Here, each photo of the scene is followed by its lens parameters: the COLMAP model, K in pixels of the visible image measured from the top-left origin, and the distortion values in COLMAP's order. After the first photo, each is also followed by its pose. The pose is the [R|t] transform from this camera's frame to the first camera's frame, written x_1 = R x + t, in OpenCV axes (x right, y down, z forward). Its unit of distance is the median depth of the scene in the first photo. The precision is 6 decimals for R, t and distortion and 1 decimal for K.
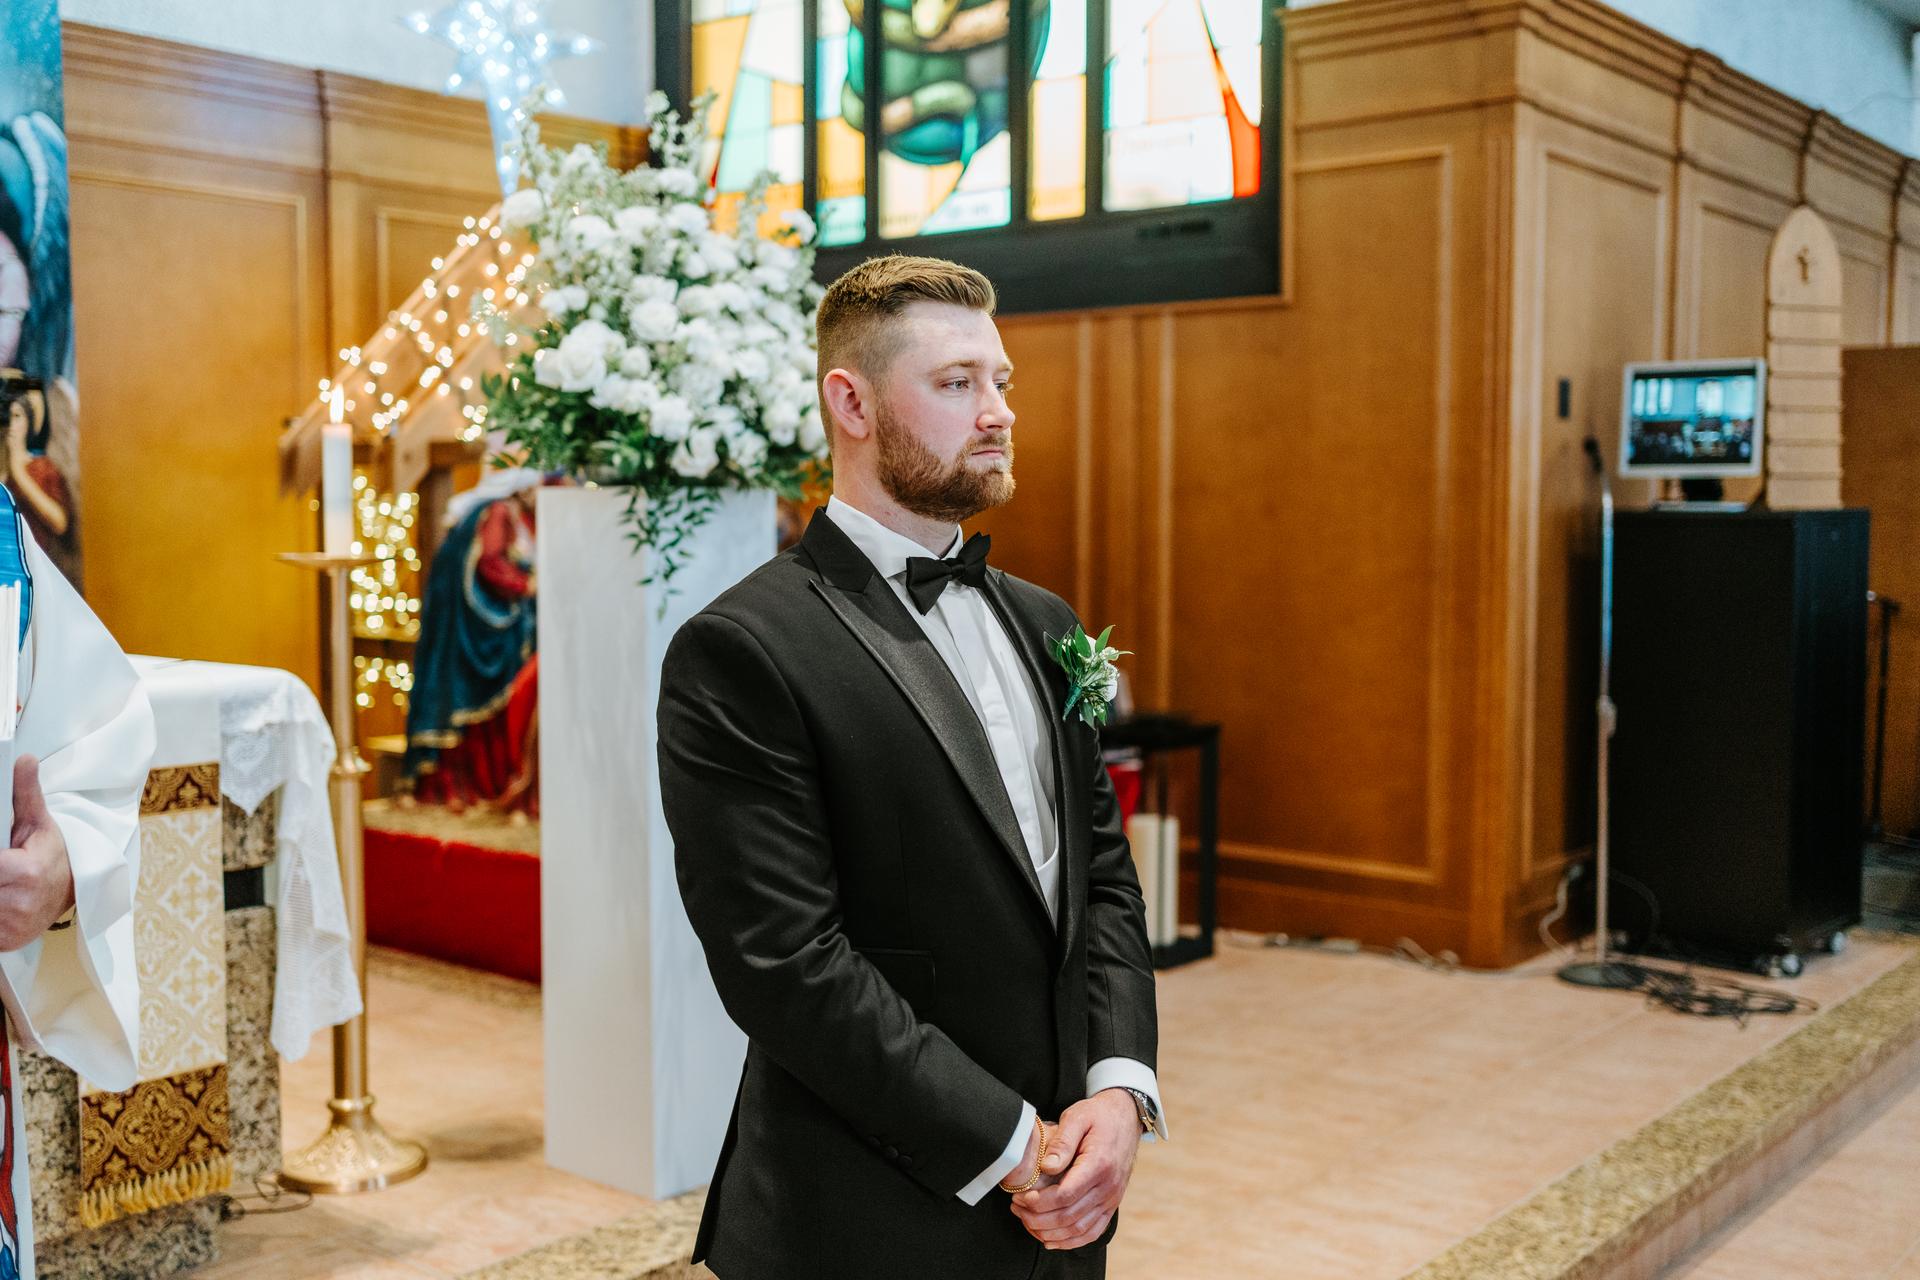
lens RADIAL K [[1985.6, 0, 960.0], [0, 1985.6, 640.0], [0, 0, 1]] dist [0.010009, 0.007724]
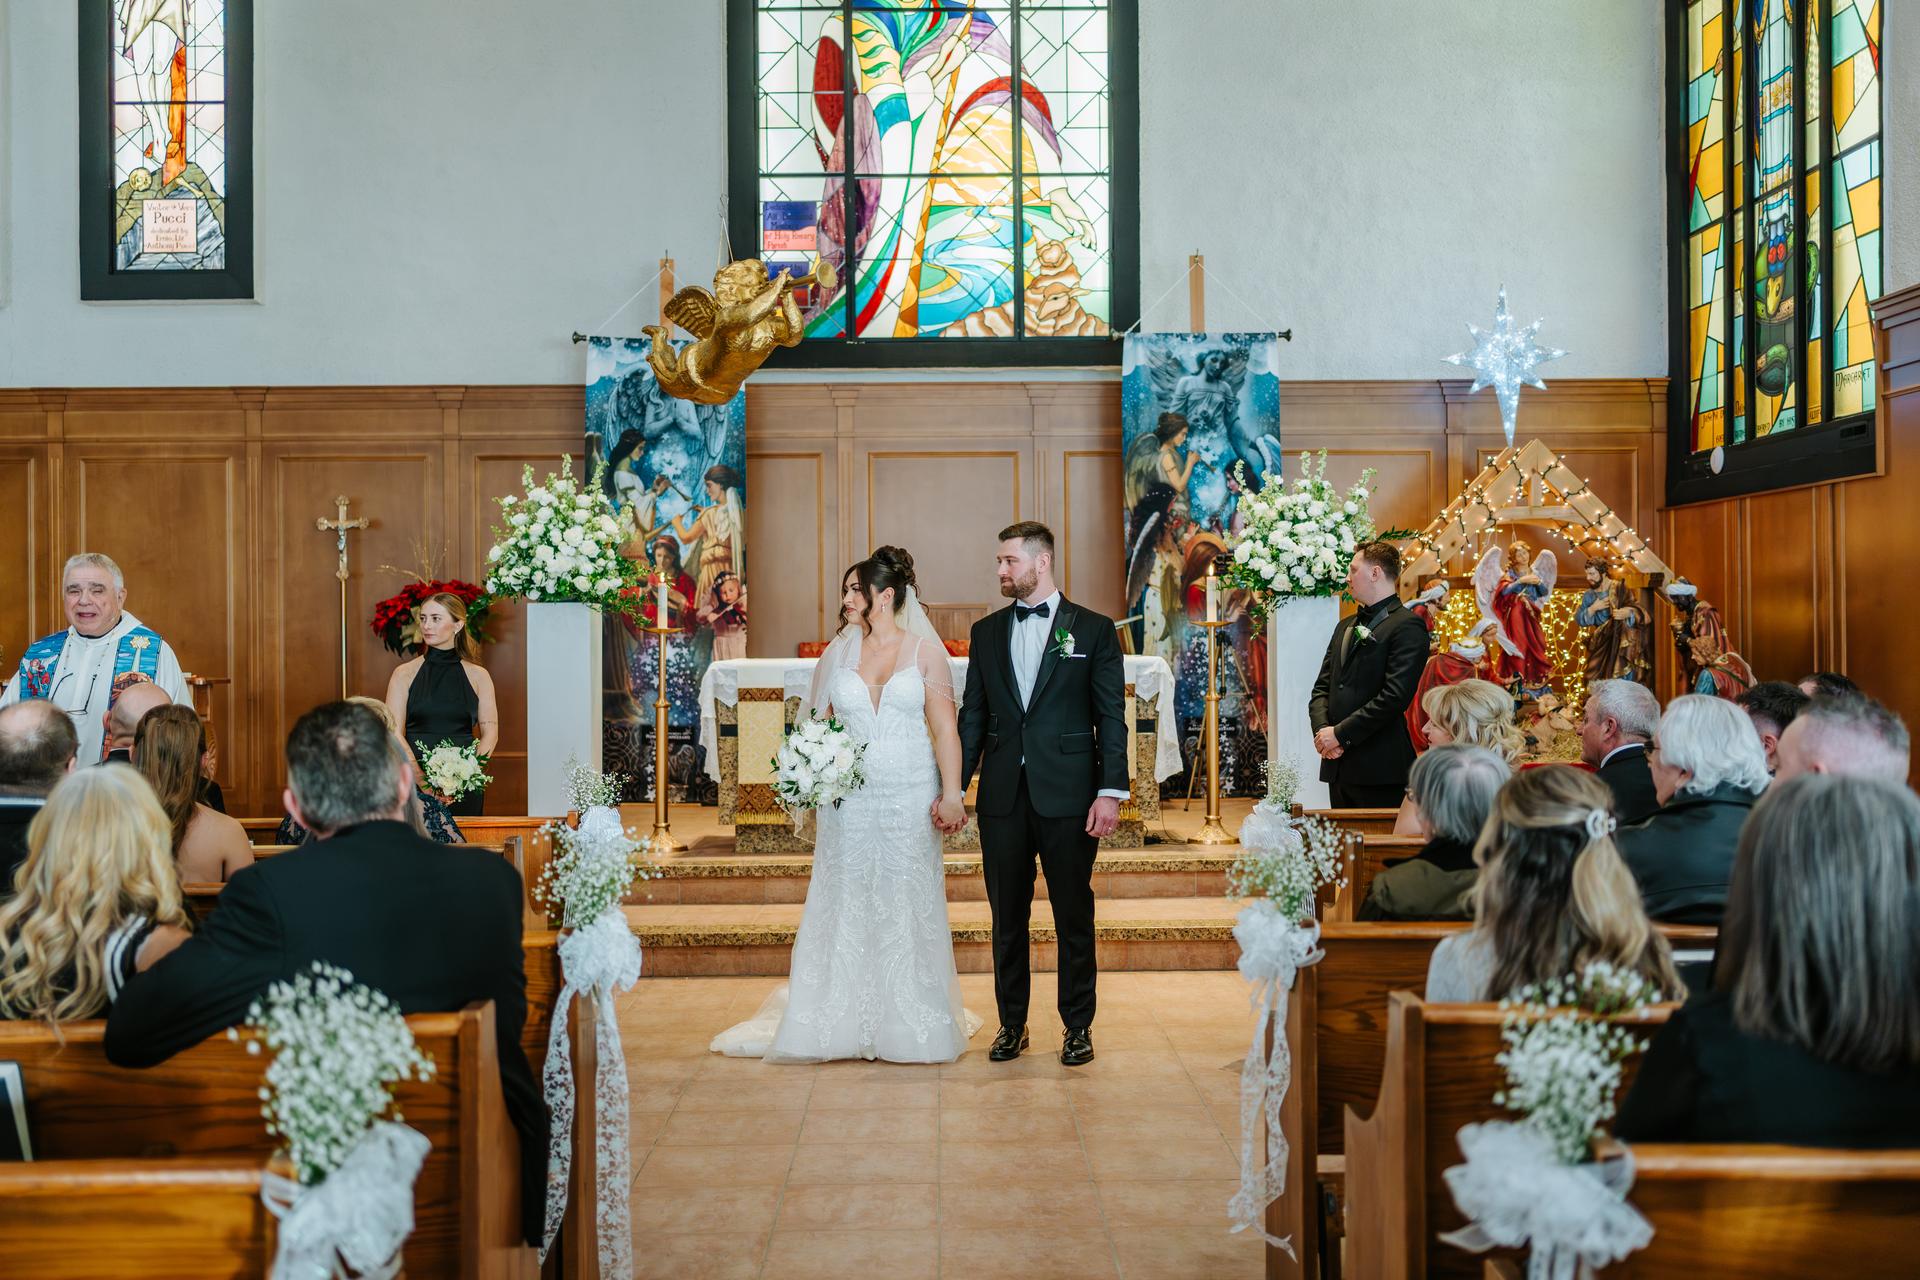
lens RADIAL K [[2114.8, 0, 929.0], [0, 2114.8, 626.6], [0, 0, 1]] dist [-0.001475, 0.014976]
pose [[0.643927, -0.011122, -0.765006, 1.834494], [-0.042953, 0.997792, -0.050660, 0.141894], [0.763880, 0.065481, 0.642028, -1.316533]]
